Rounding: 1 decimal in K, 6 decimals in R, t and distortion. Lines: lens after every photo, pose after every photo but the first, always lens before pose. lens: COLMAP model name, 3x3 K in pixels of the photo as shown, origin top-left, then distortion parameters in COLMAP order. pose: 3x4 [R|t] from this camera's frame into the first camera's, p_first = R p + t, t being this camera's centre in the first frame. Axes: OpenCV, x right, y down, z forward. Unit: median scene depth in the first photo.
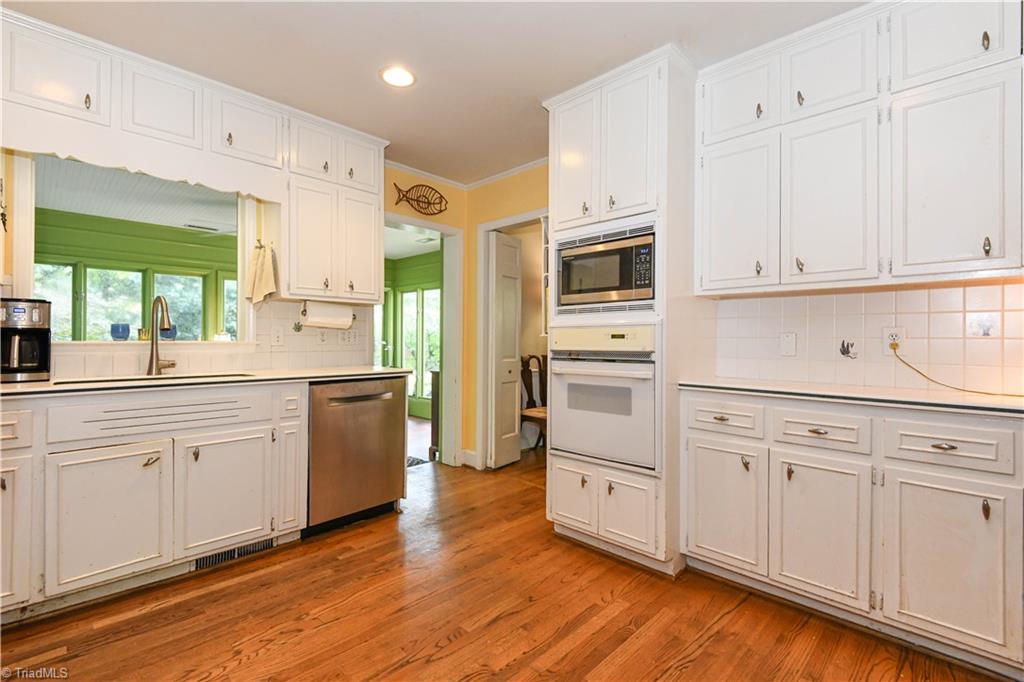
lens RADIAL K [[463.8, 0, 506.4], [0, 463.8, 338.1], [0, 0, 1]] dist [0.002973, -0.000559]
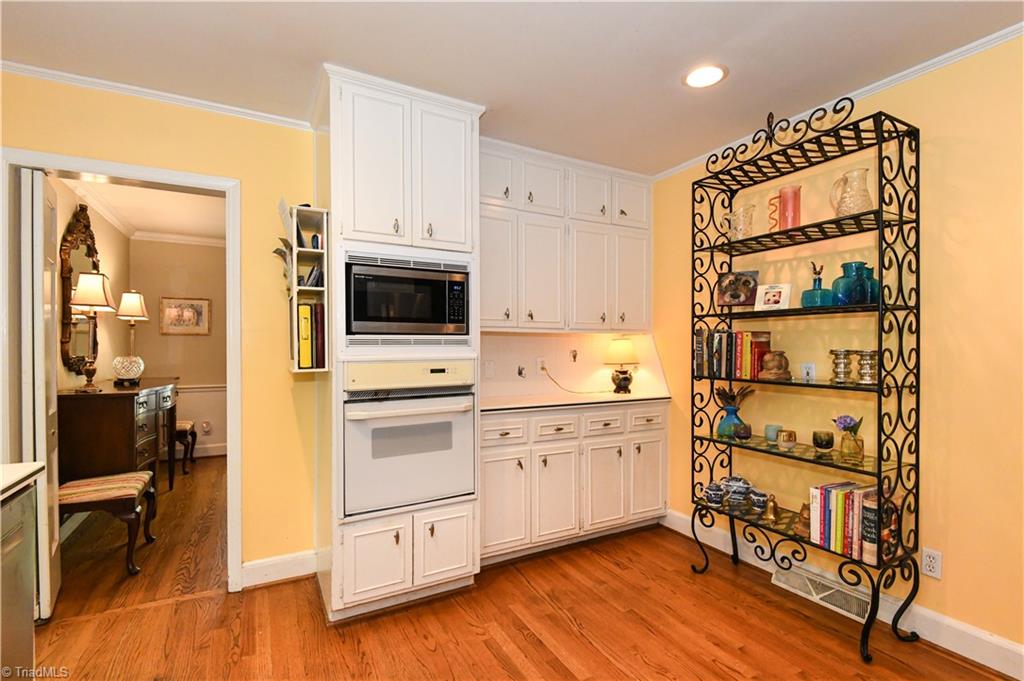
lens RADIAL K [[469.8, 0, 510.7], [0, 469.8, 347.1], [0, 0, 1]] dist [0.002187, -0.000639]
pose [[0.281648, -0.007360, 0.959490, -0.694964], [-0.002254, 0.999963, 0.008332, -0.065413], [-0.959515, -0.004509, 0.281620, 0.601428]]
